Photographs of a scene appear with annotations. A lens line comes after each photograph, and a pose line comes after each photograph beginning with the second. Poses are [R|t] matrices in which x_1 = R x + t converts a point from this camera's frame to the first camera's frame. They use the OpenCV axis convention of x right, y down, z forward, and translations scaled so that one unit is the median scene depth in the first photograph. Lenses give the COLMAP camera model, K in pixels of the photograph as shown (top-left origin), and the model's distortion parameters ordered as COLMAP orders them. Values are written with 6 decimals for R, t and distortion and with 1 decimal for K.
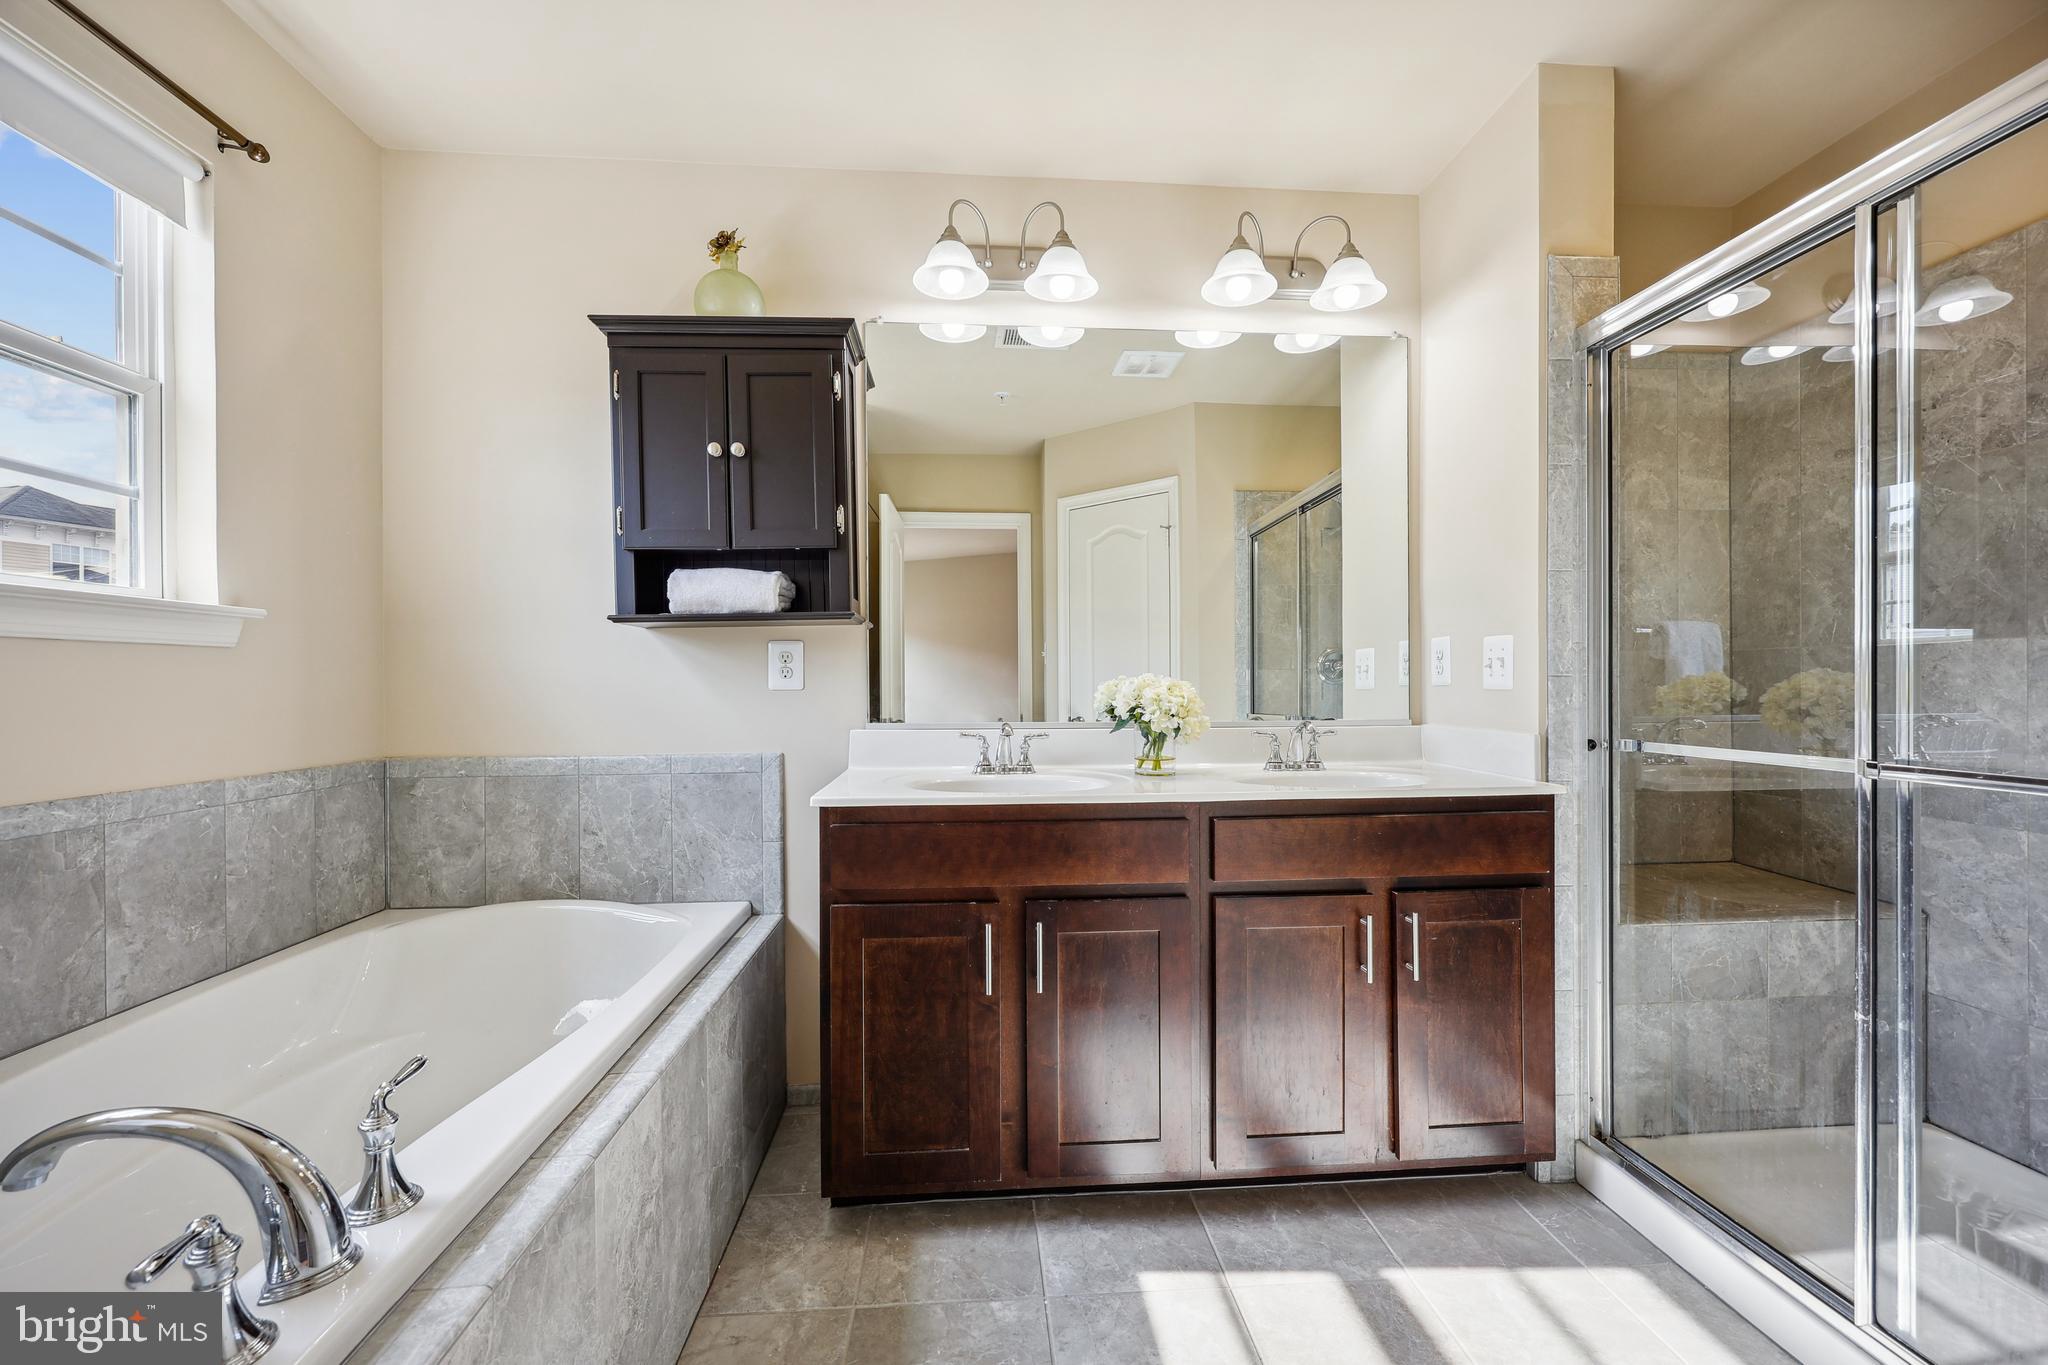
lens RADIAL K [[828.0, 0, 1023.3], [0, 828.0, 688.3], [0, 0, 1]] dist [-0.000869, 0.001207]
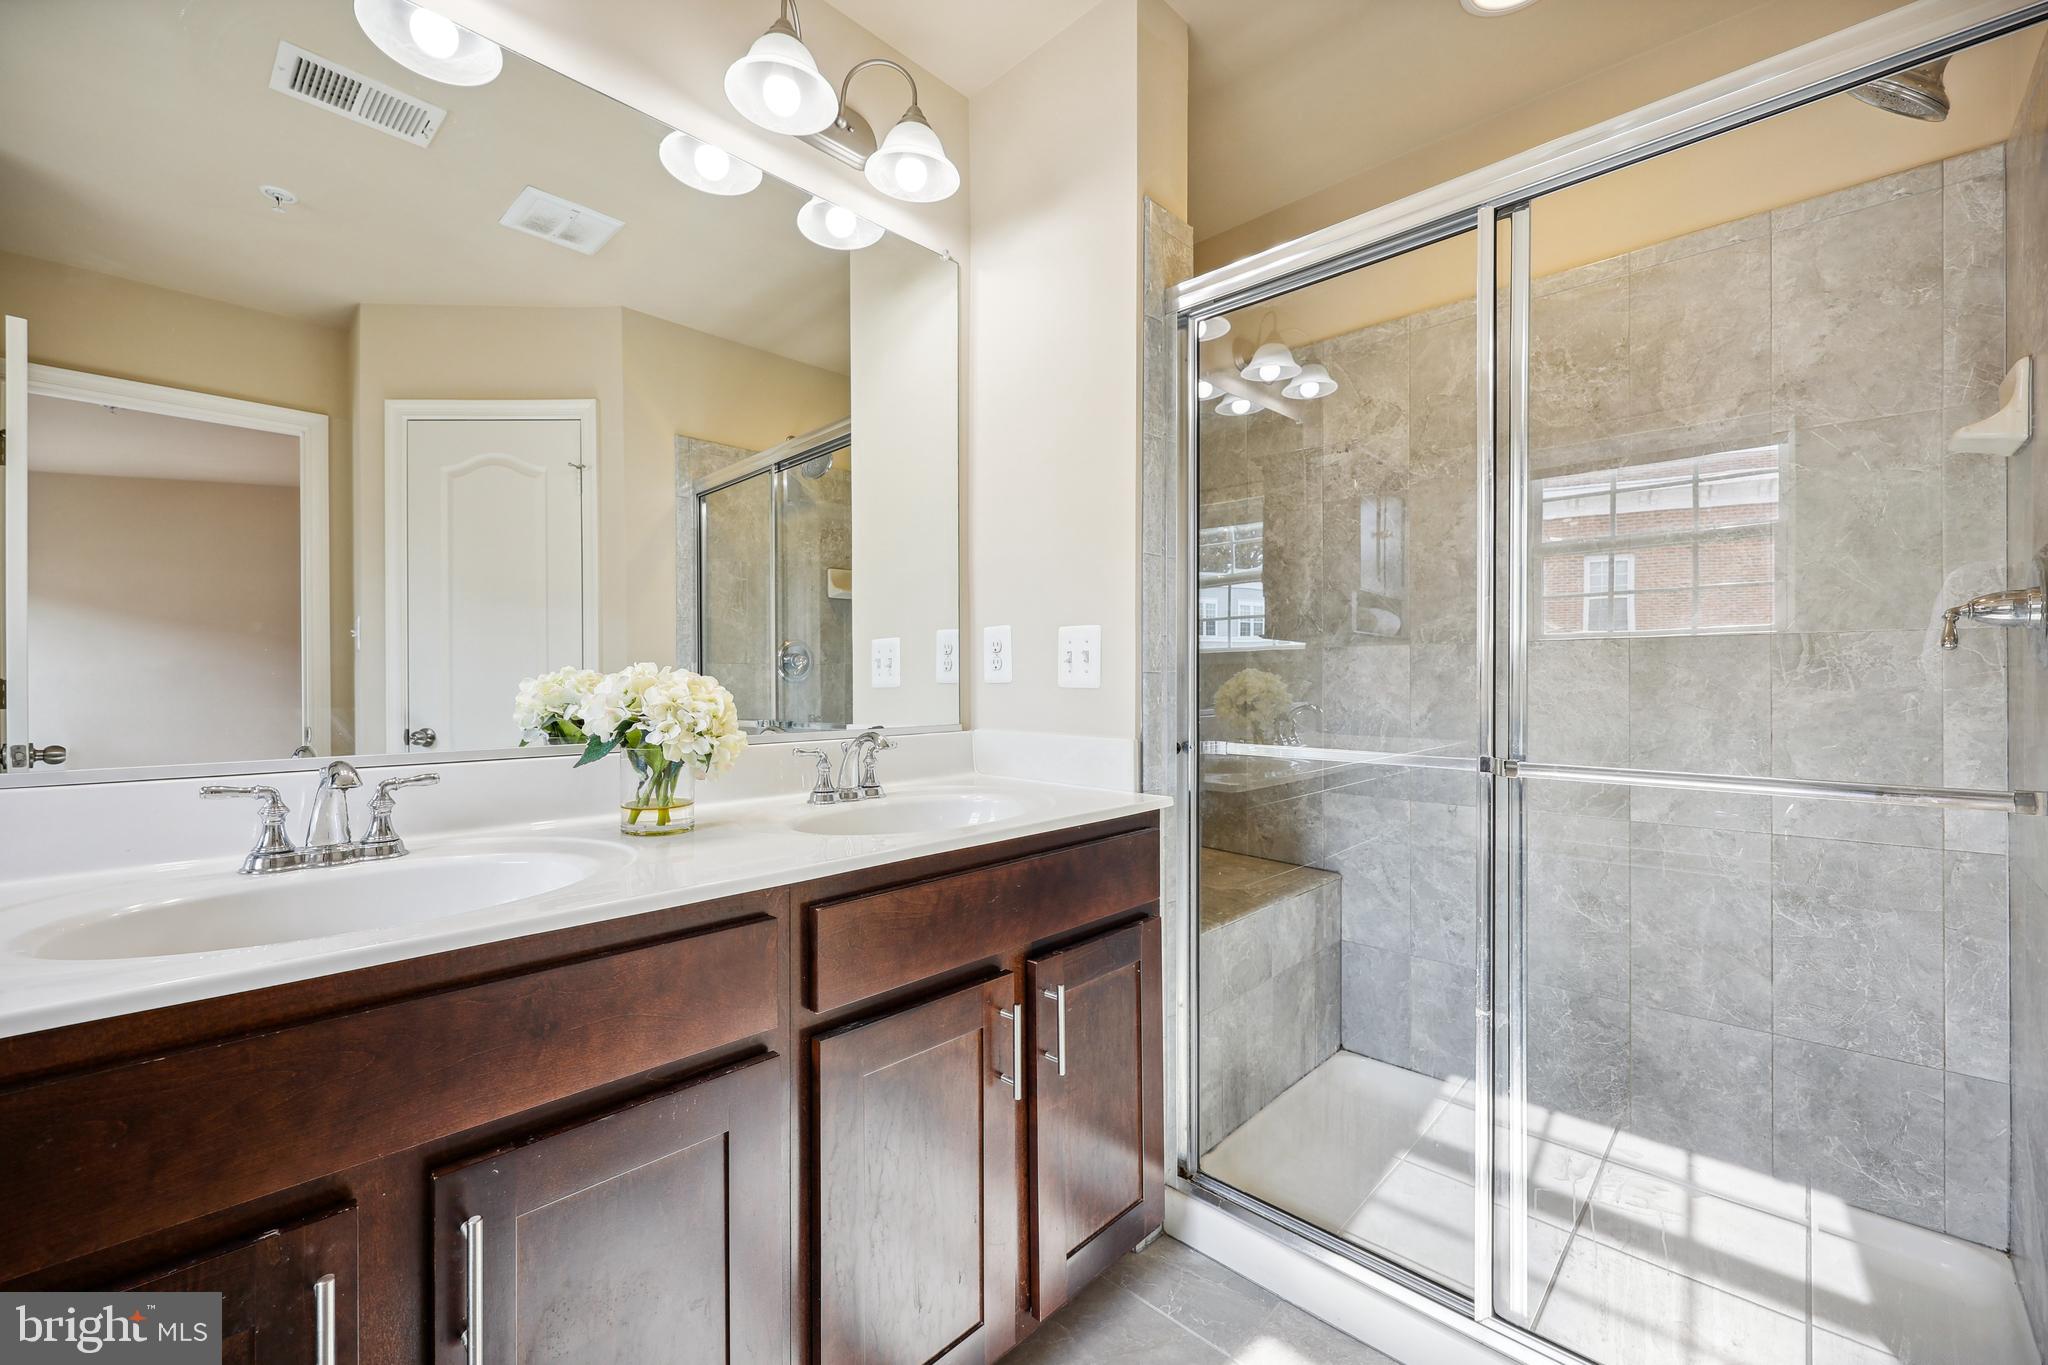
lens RADIAL K [[828.0, 0, 1018.8], [0, 828.0, 681.9], [0, 0, 1]] dist [-0.000869, 0.001207]
pose [[0.745606, 0.001356, 0.666385, -0.053441], [0.001505, 0.999992, -0.003718, -0.002012], [-0.666385, 0.003775, 0.745598, 0.432755]]
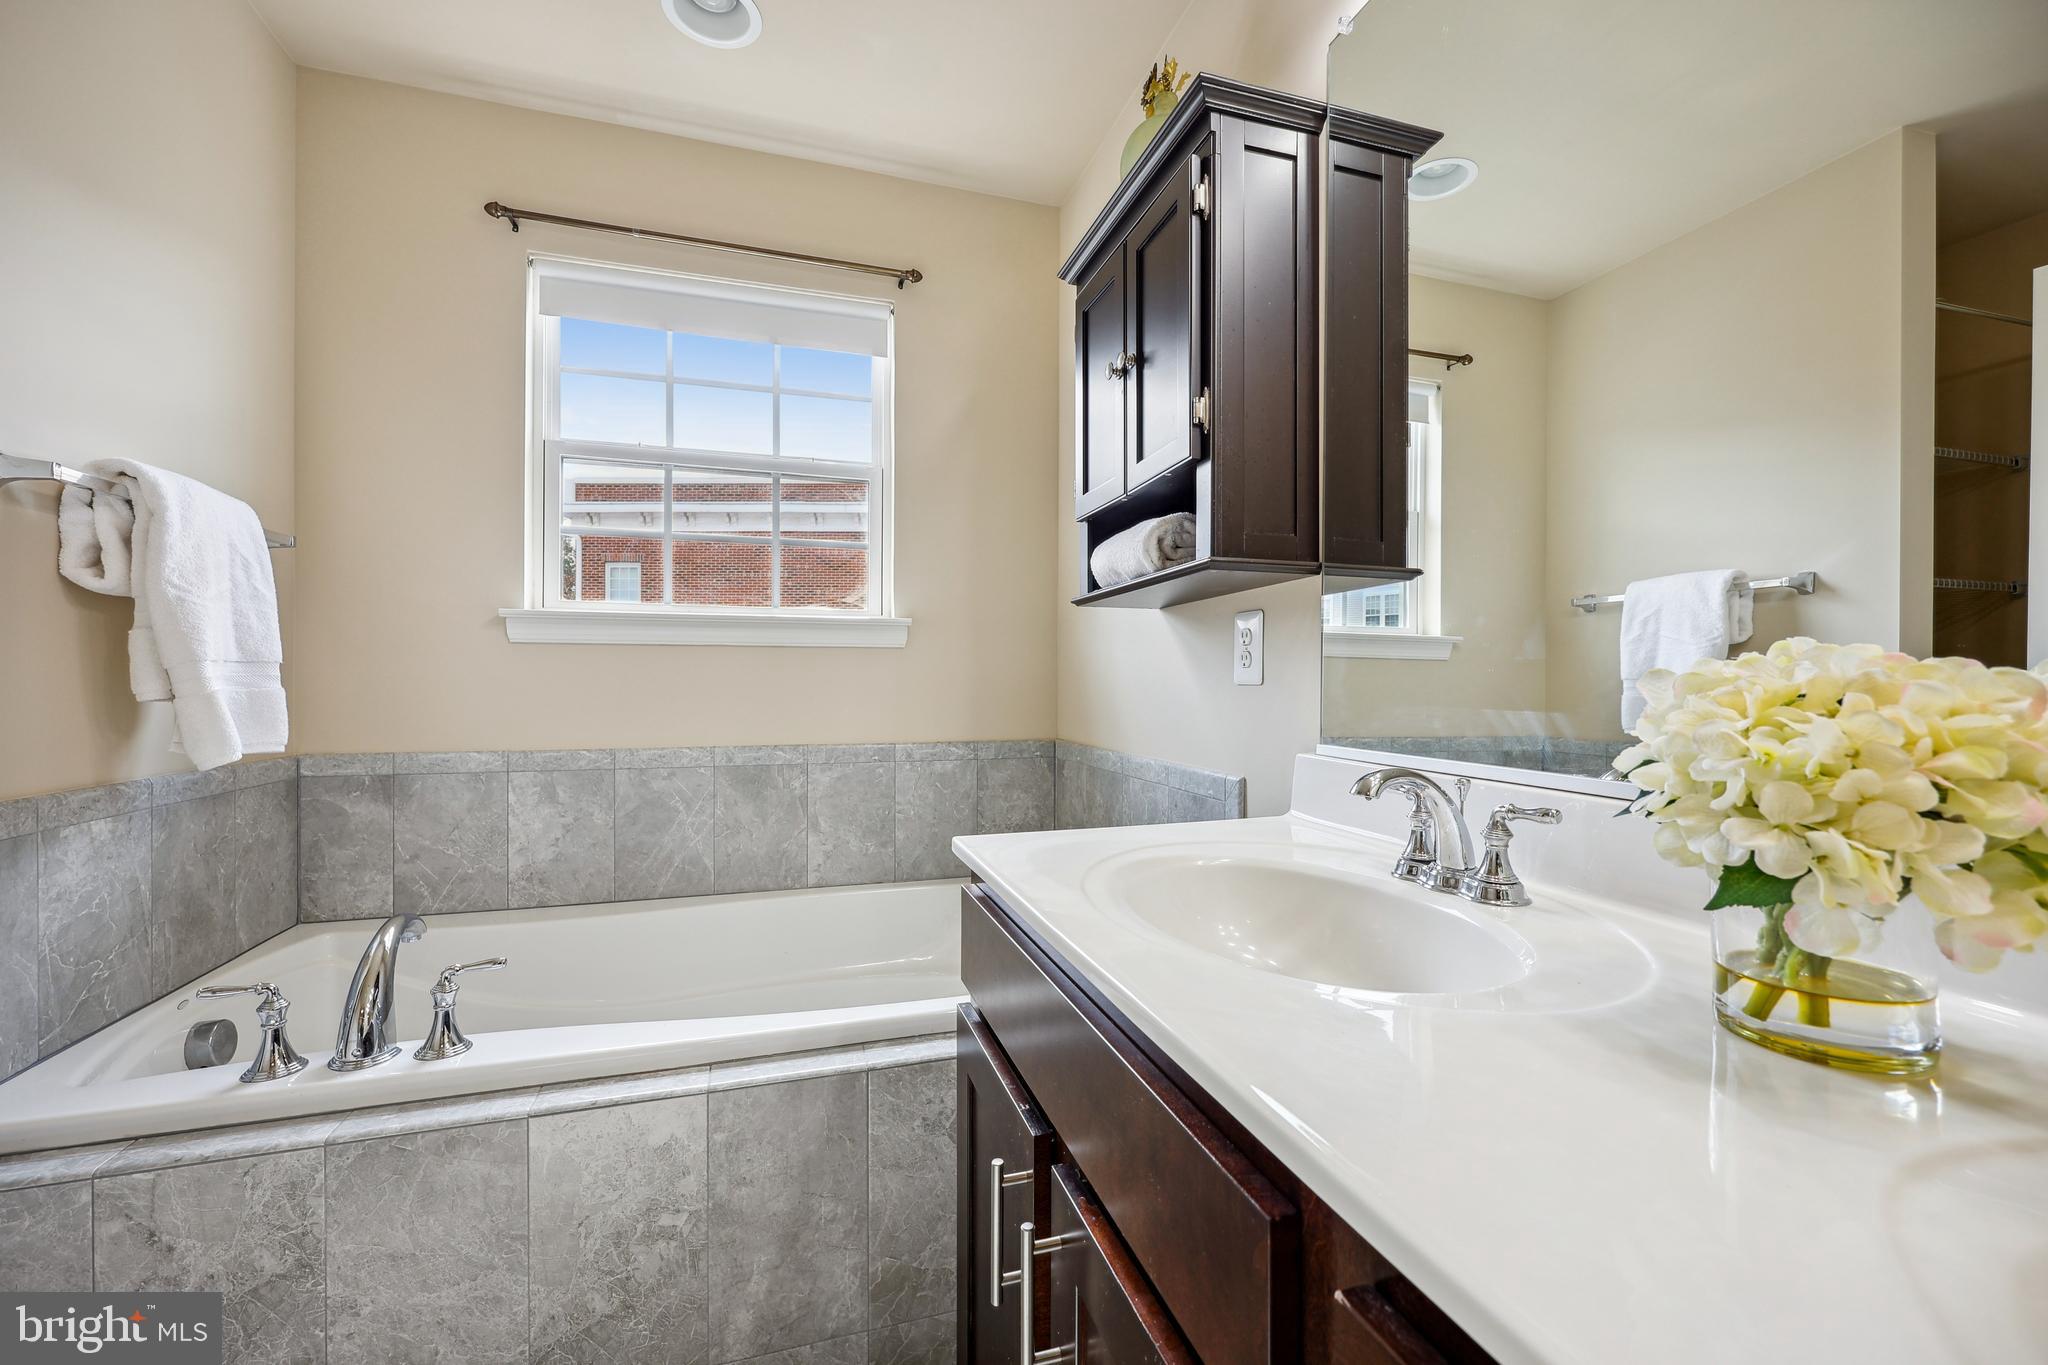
lens RADIAL K [[828.0, 0, 1023.4], [0, 828.0, 674.3], [0, 0, 1]] dist [-0.000869, 0.001207]
pose [[0.233475, 0.000190, -0.972363, 0.400140], [-0.008885, 0.999959, -0.001938, -0.004850], [0.972322, 0.009092, 0.233467, 0.809392]]
